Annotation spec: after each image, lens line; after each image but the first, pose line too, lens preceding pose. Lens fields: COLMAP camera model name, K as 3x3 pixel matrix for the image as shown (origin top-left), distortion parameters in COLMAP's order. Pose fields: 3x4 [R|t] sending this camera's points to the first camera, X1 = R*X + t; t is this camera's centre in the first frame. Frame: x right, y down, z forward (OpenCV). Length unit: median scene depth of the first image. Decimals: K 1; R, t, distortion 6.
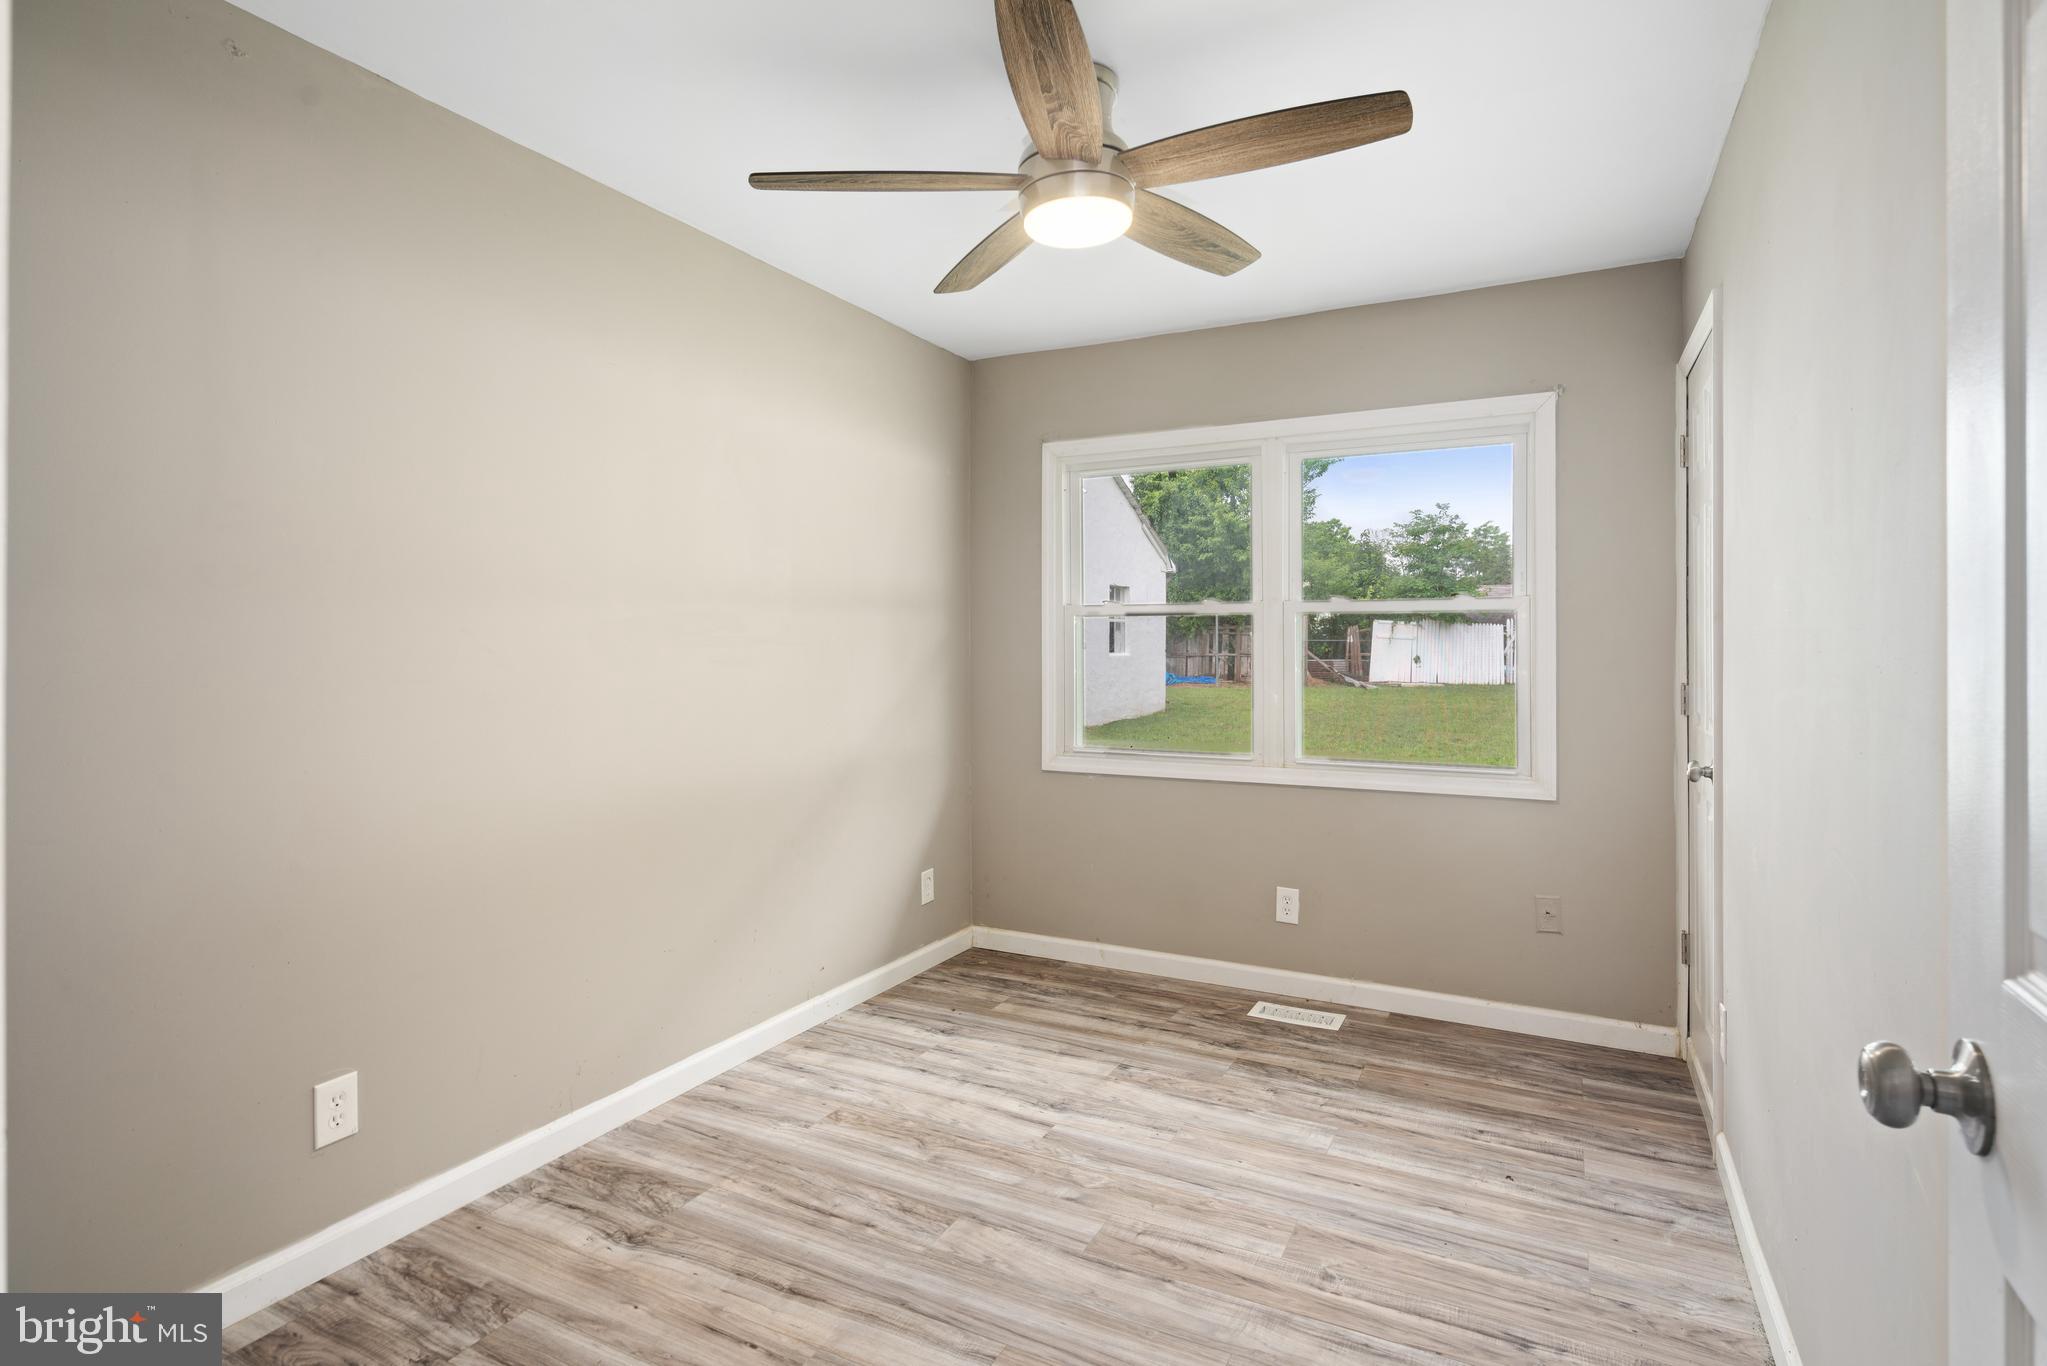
lens RADIAL K [[1004.1, 0, 1023.5], [0, 1004.1, 660.2], [0, 0, 1]] dist [-0.001993, -0.000258]
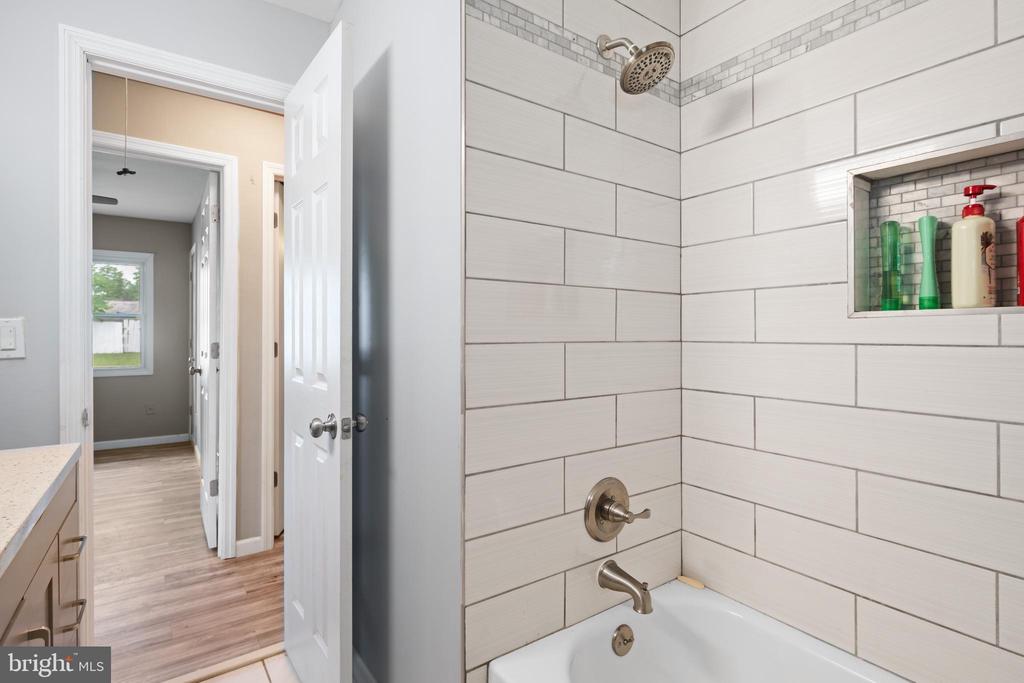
lens RADIAL K [[502.3, 0, 512.0], [0, 502.3, 330.1], [0, 0, 1]] dist [-0.001993, -0.000258]
pose [[0.444256, 0.011881, 0.895821, -0.445249], [0.008860, 0.999805, -0.017654, 0.030809], [-0.895856, 0.015780, 0.444064, -0.830529]]
